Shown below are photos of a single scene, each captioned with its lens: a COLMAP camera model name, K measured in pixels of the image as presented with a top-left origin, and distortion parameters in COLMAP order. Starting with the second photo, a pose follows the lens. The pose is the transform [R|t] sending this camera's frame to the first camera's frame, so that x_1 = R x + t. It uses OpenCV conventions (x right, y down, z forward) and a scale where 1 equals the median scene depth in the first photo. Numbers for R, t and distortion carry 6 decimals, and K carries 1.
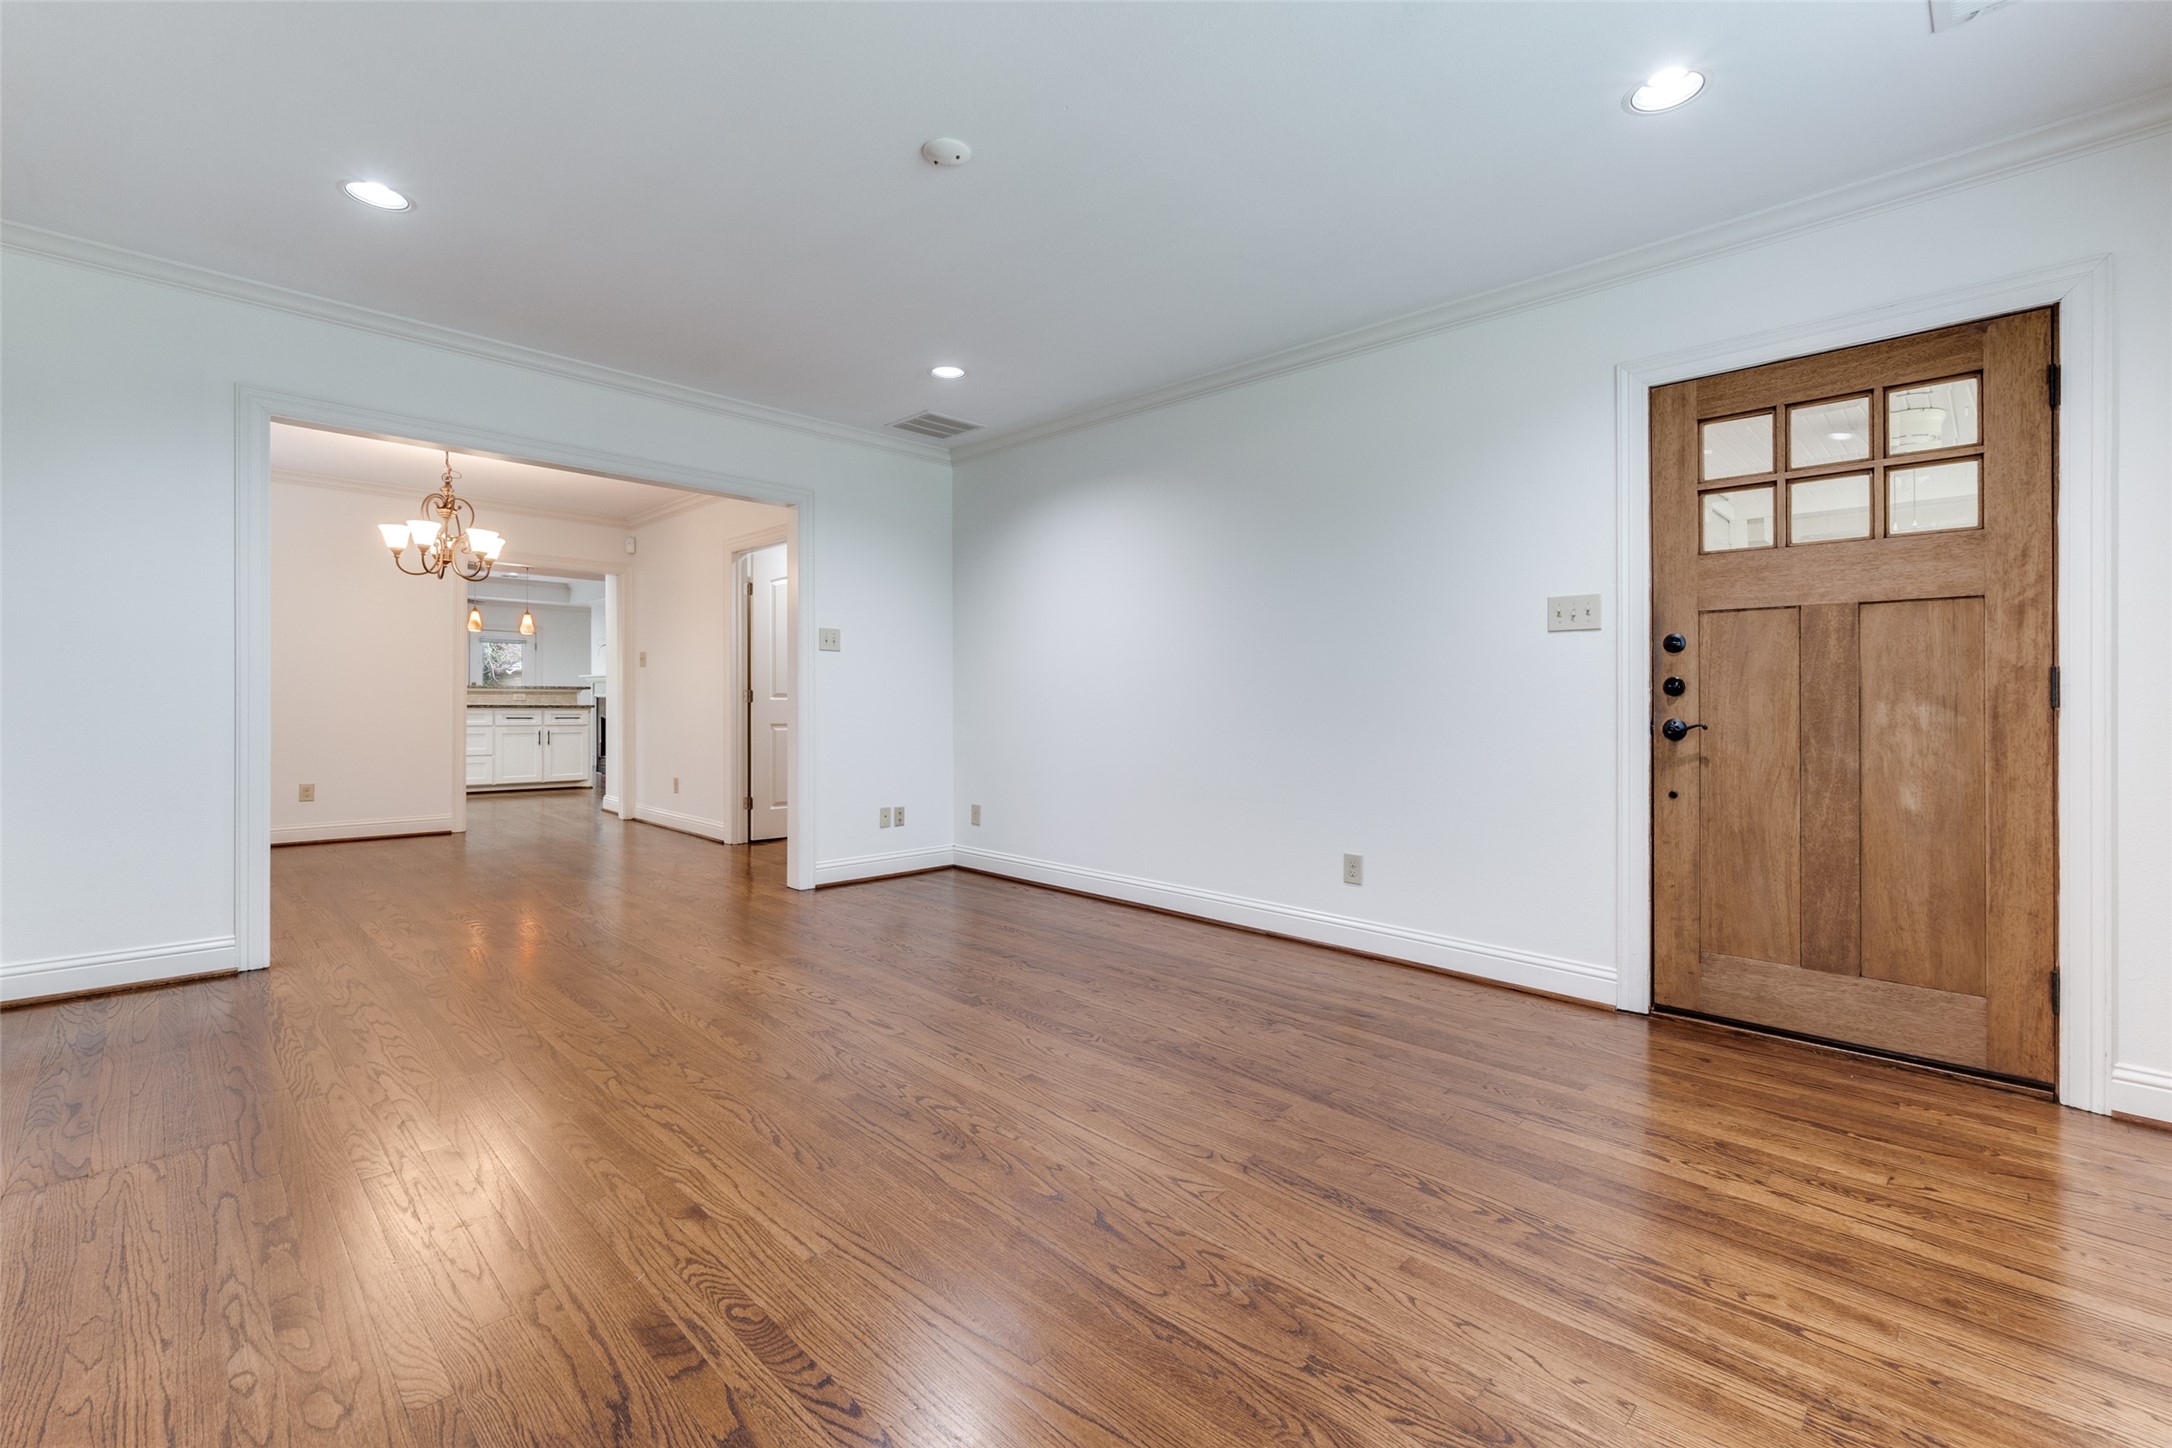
lens RADIAL K [[944.6, 0, 1081.3], [0, 944.6, 706.7], [0, 0, 1]] dist [0.001420, 0.000506]
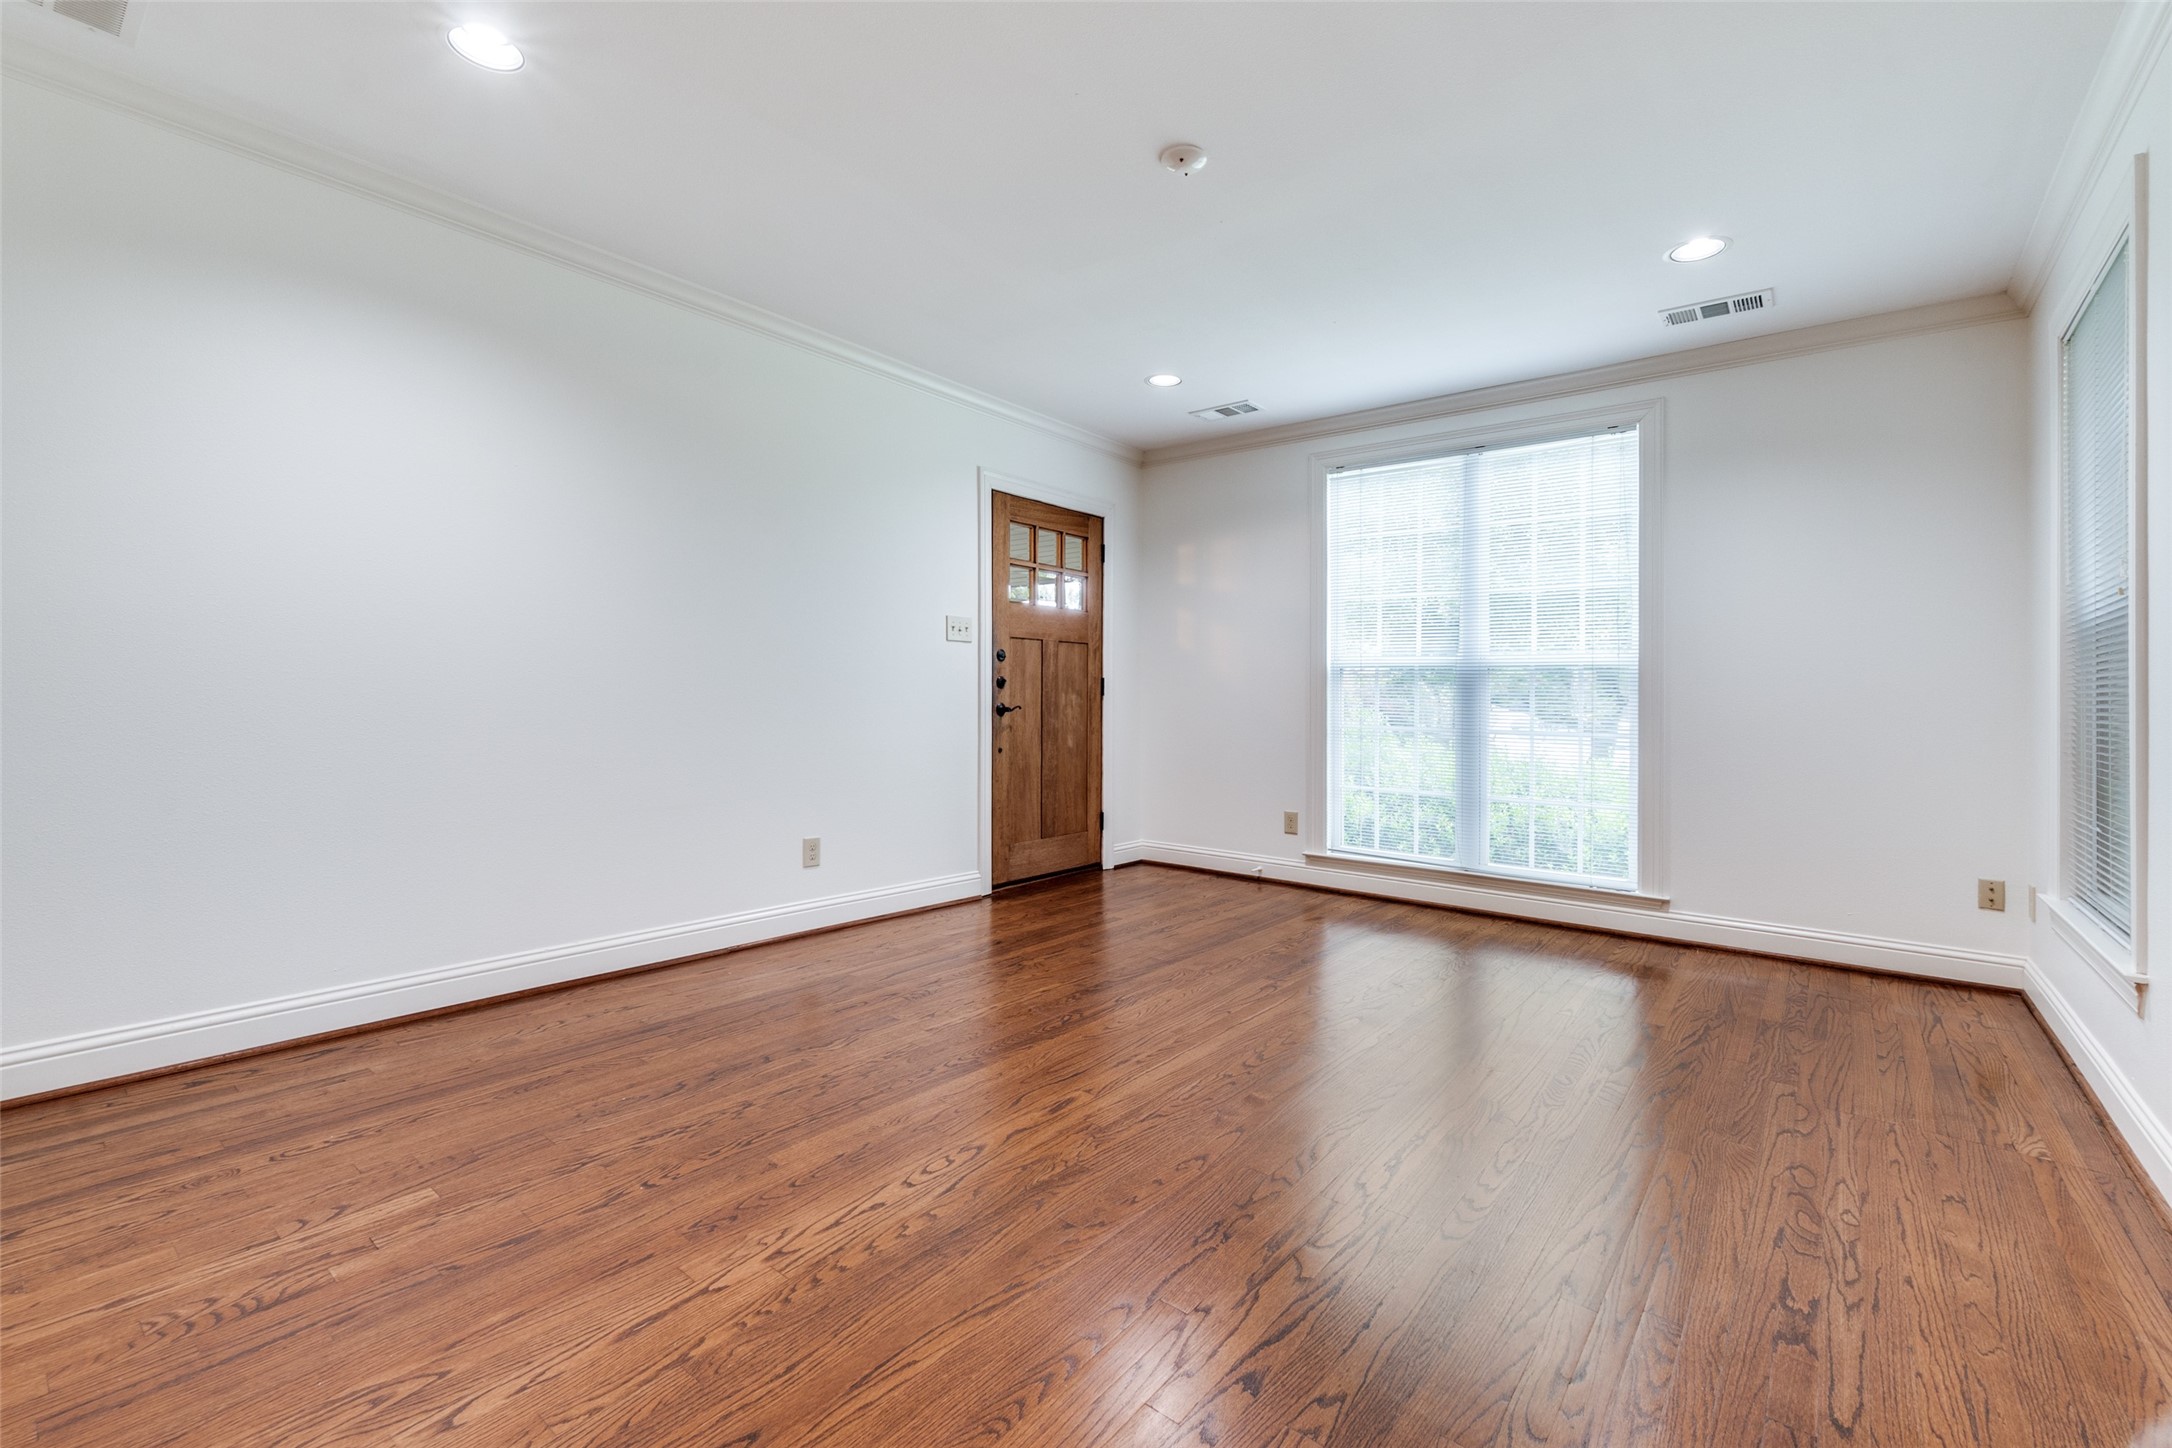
lens RADIAL K [[951.0, 0, 1088.5], [0, 951.0, 683.9], [0, 0, 1]] dist [-0.000019, 0.000419]
pose [[-0.123137, 0.004357, 0.992380, -1.091259], [-0.012514, 0.999904, -0.005943, -0.012400], [-0.992311, -0.013151, -0.123070, 1.171389]]
